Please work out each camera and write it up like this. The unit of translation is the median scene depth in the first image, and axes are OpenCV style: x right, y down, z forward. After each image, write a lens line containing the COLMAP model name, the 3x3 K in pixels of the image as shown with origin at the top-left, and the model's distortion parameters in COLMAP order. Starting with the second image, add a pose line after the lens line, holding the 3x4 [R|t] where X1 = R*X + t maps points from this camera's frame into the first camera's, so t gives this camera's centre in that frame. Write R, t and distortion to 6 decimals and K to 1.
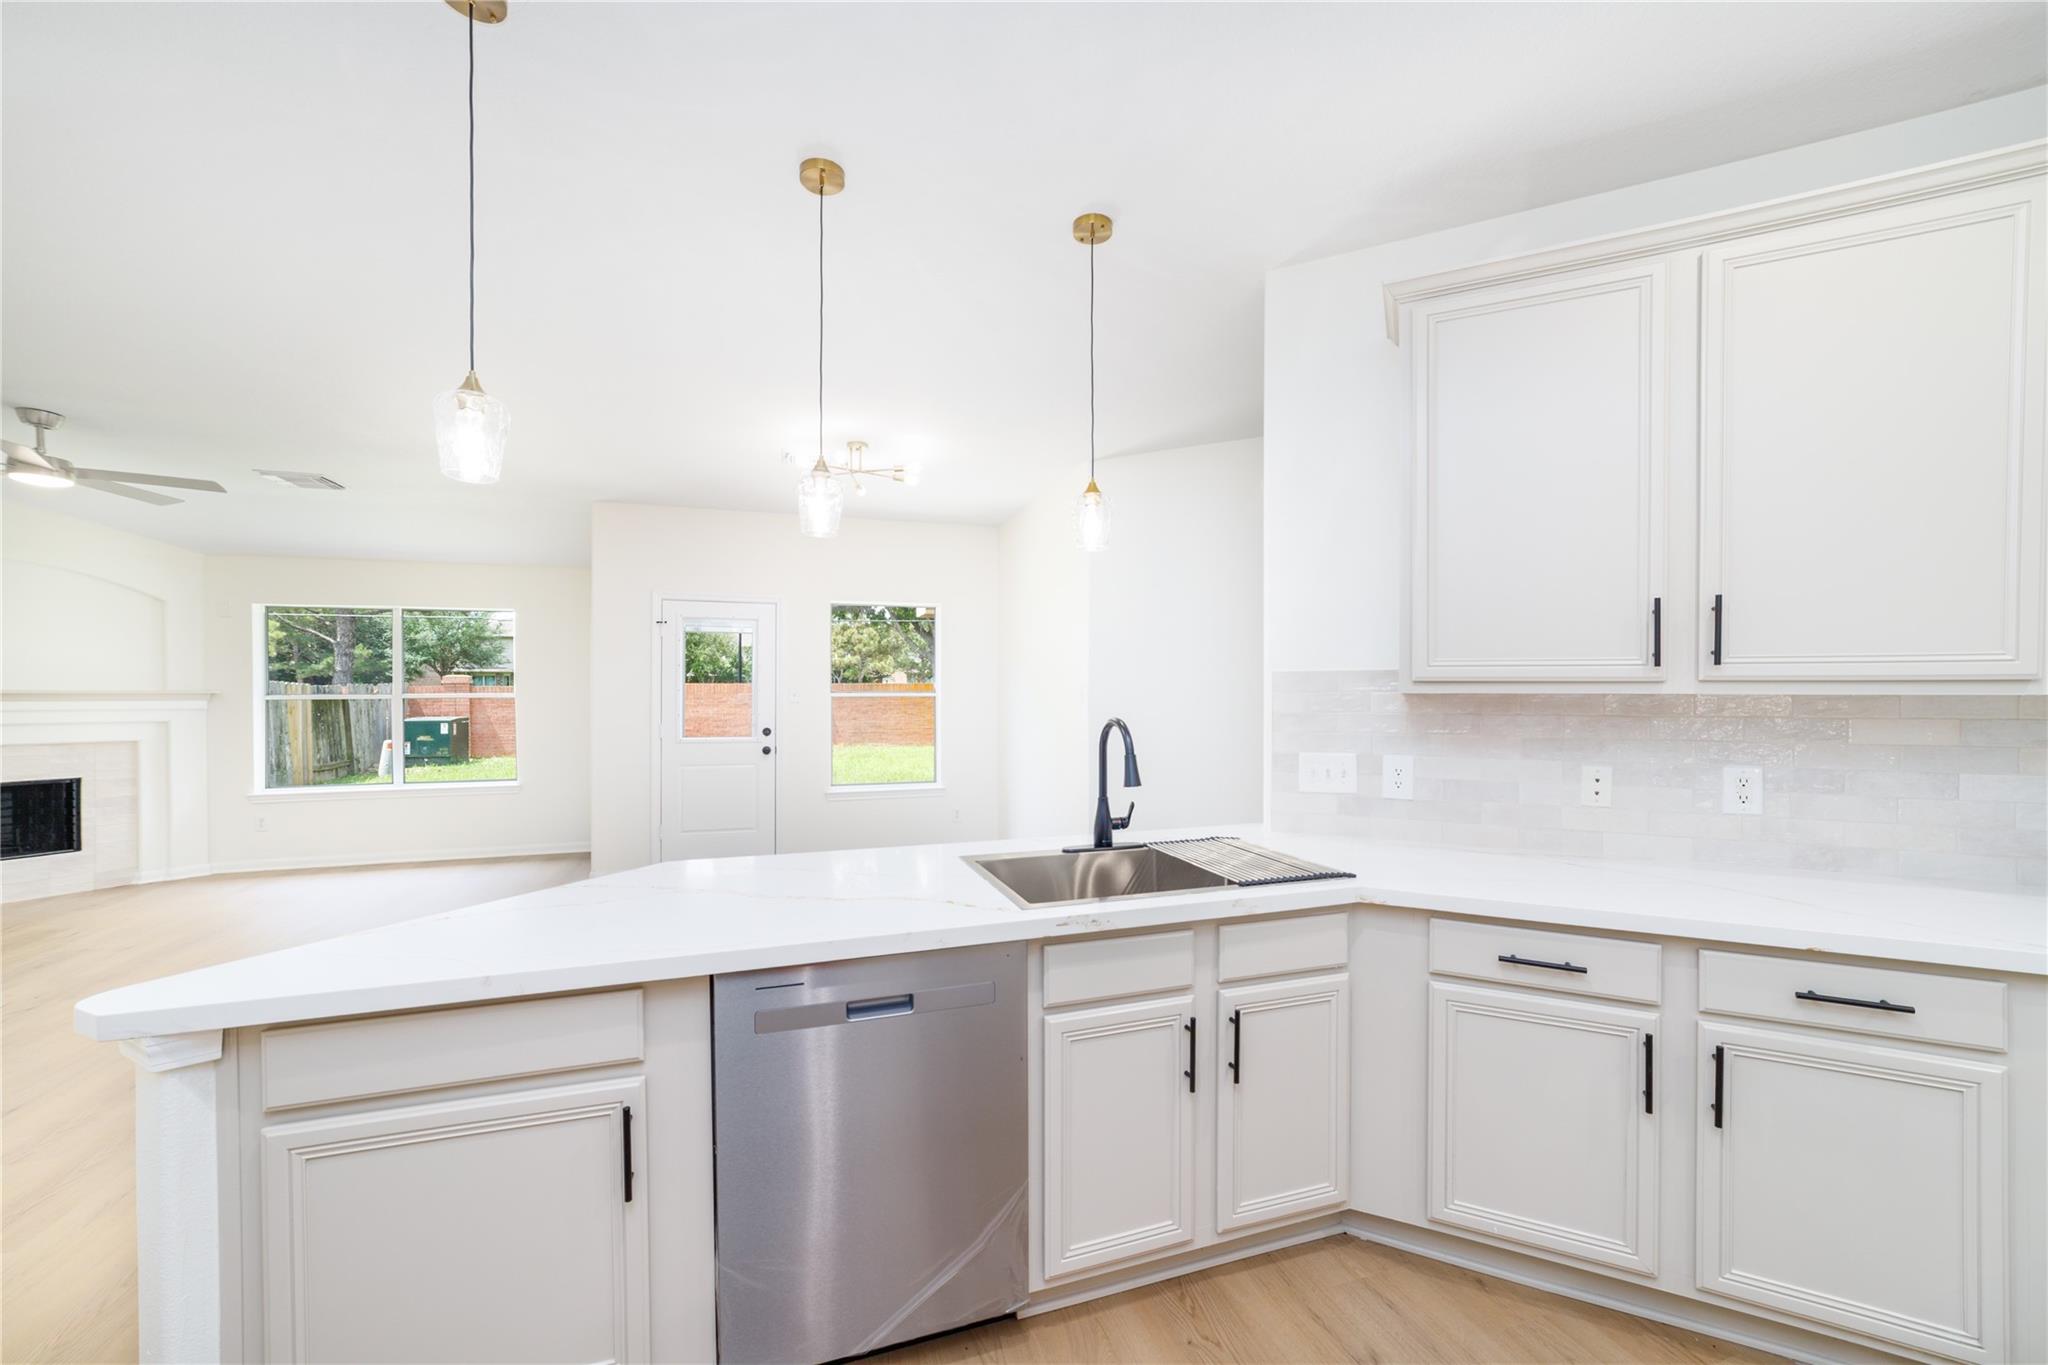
lens RADIAL K [[784.2, 0, 1022.5], [0, 784.2, 692.2], [0, 0, 1]] dist [-0.021828, 0.009364]
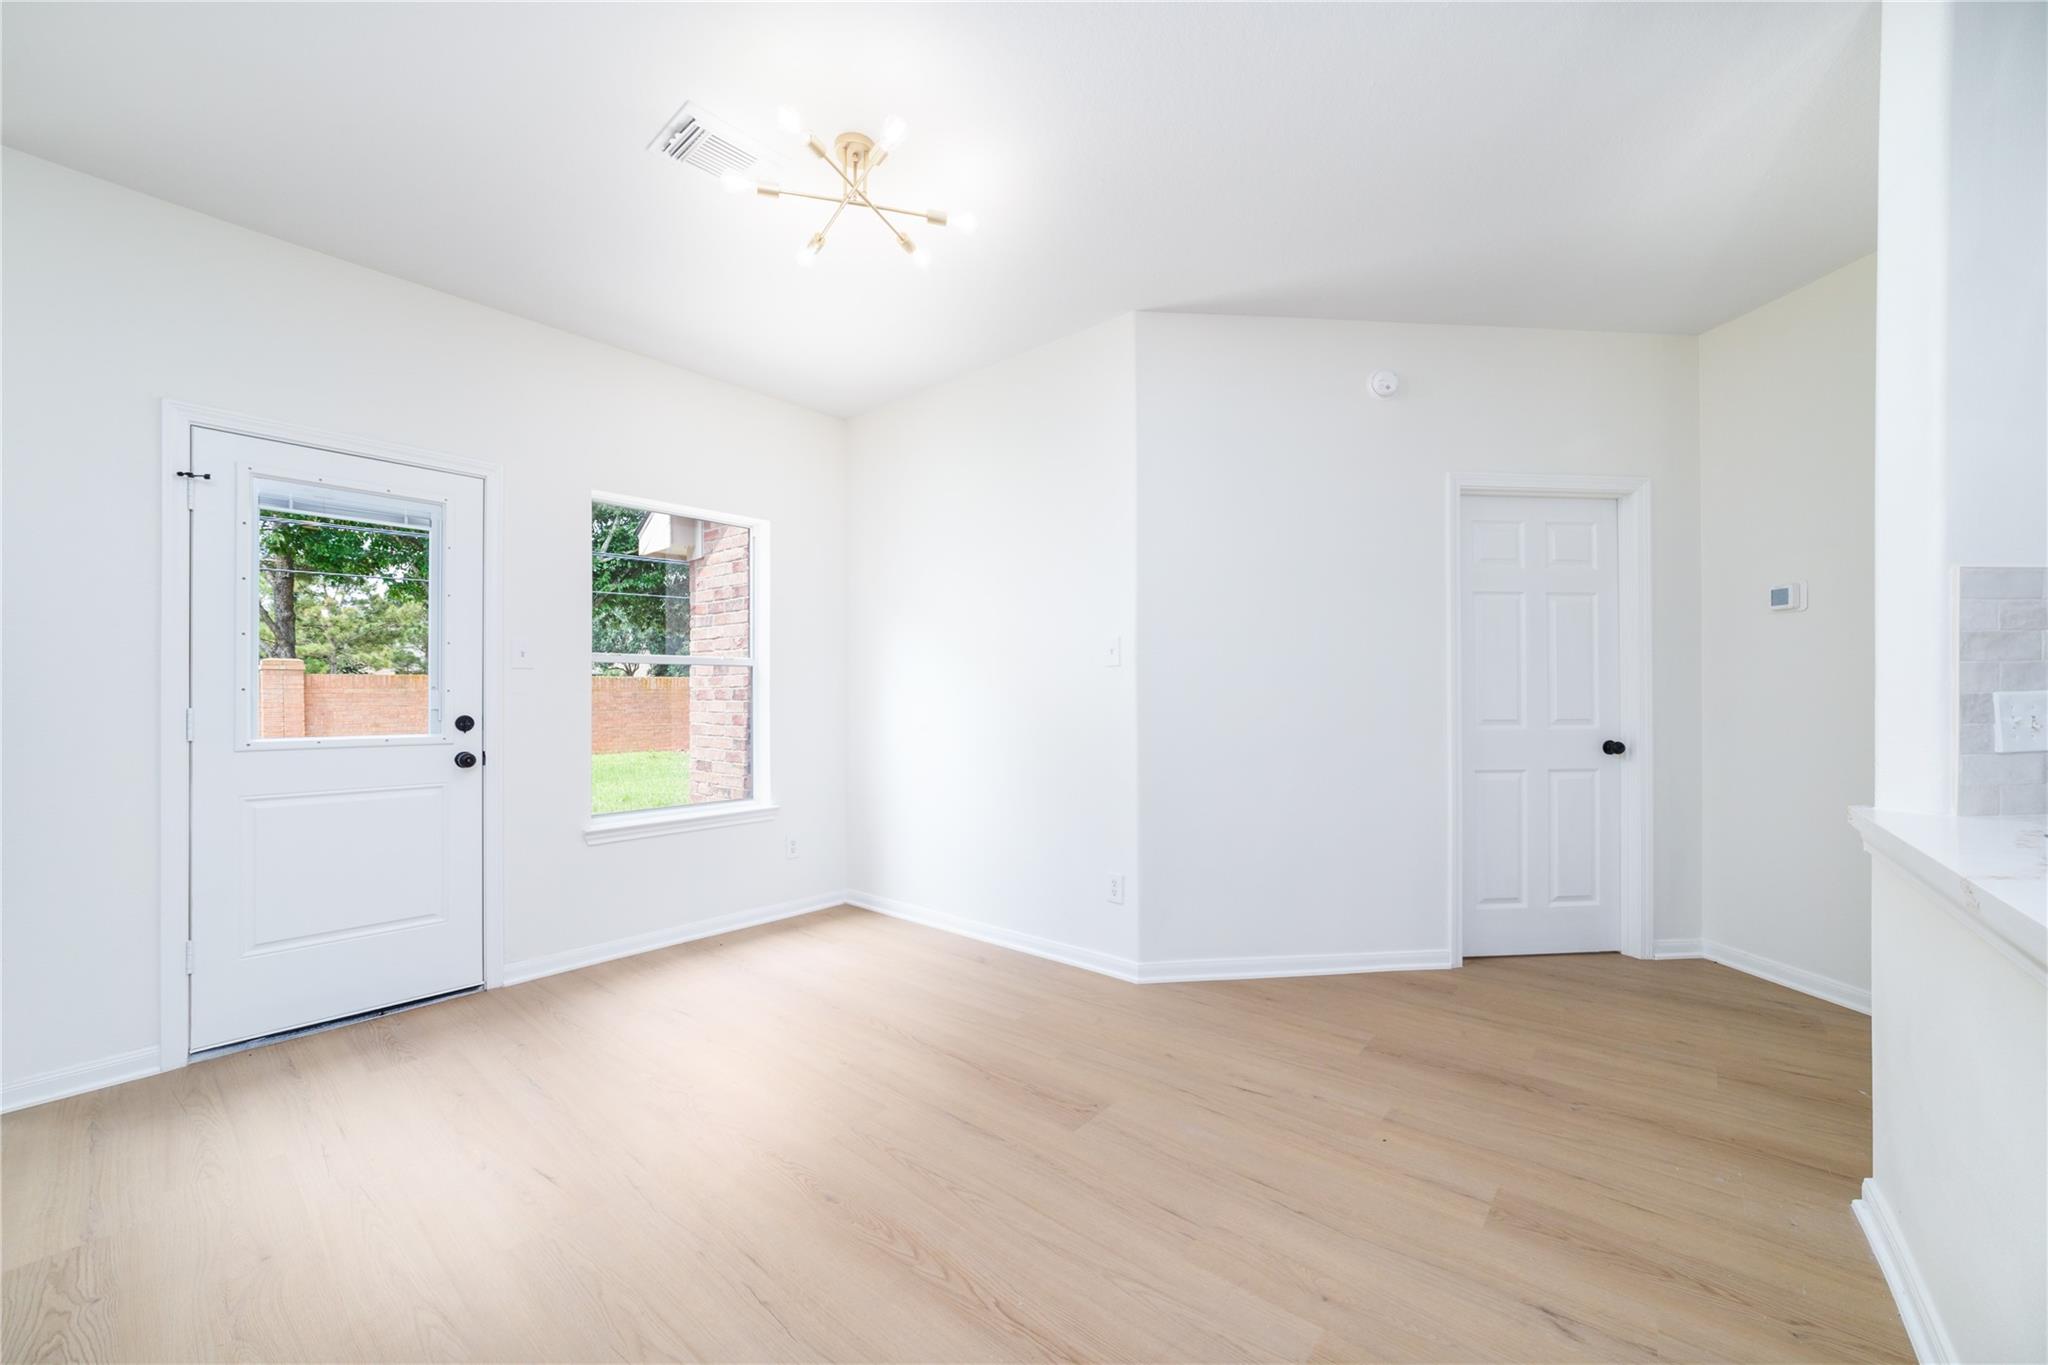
lens RADIAL K [[784.2, 0, 1022.5], [0, 784.2, 692.2], [0, 0, 1]] dist [-0.021828, 0.009364]
pose [[0.851480, 0.002110, 0.524383, -0.119224], [0.001748, 0.999975, -0.006860, 0.014344], [-0.524385, 0.006758, 0.851455, 0.156616]]
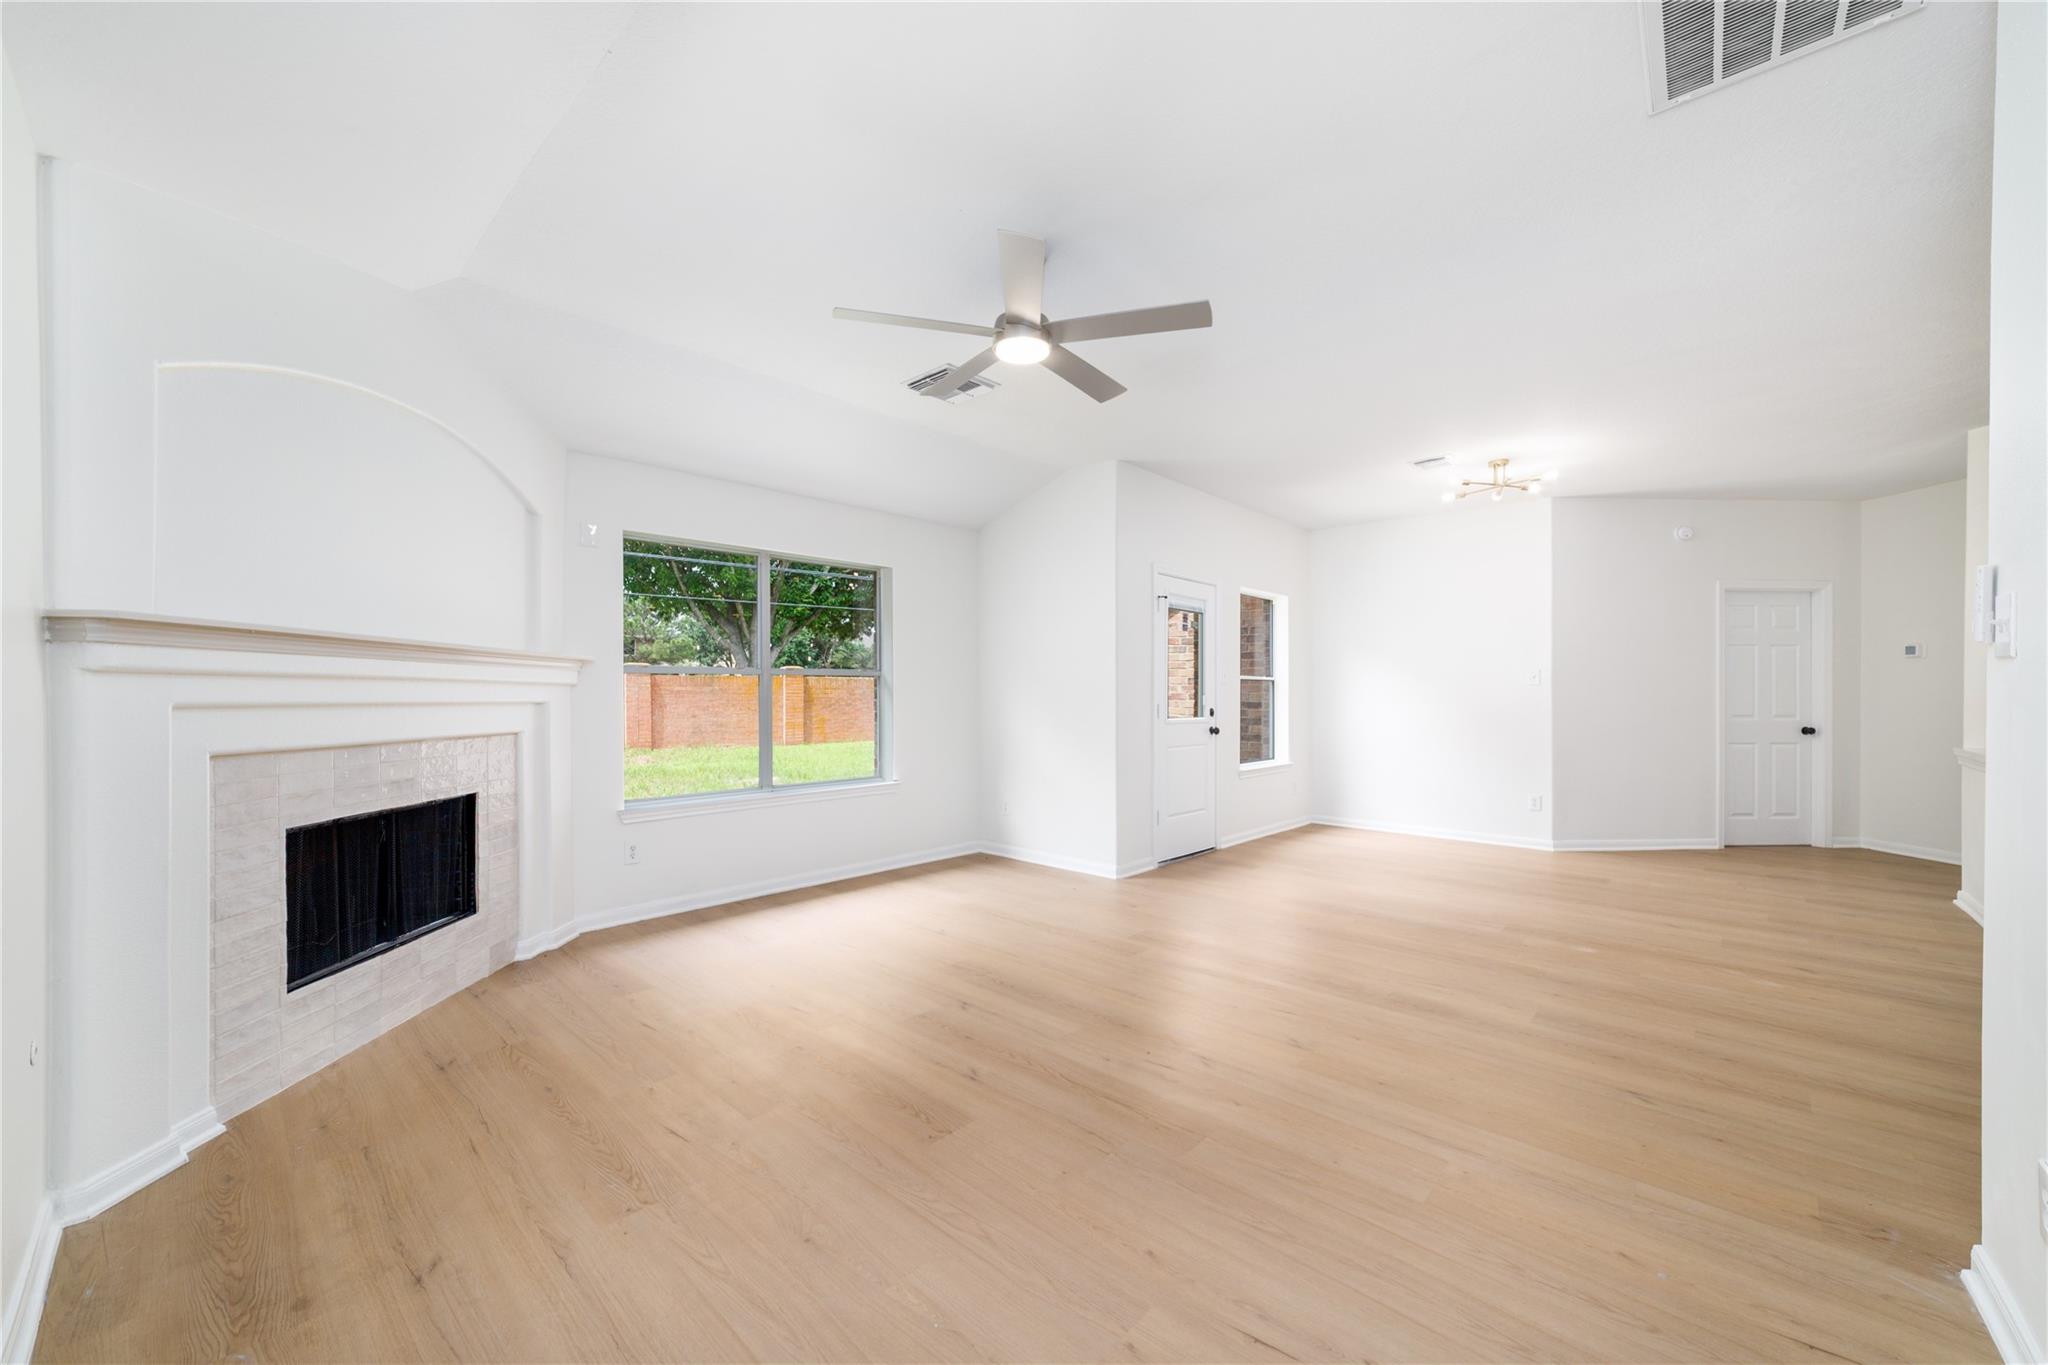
lens RADIAL K [[784.2, 0, 1022.5], [0, 784.2, 692.2], [0, 0, 1]] dist [-0.021828, 0.009364]
pose [[0.875158, 0.005815, 0.483802, -0.434486], [-0.004610, 0.999983, -0.003679, 0.012184], [-0.483815, 0.000990, 0.875170, 0.098811]]
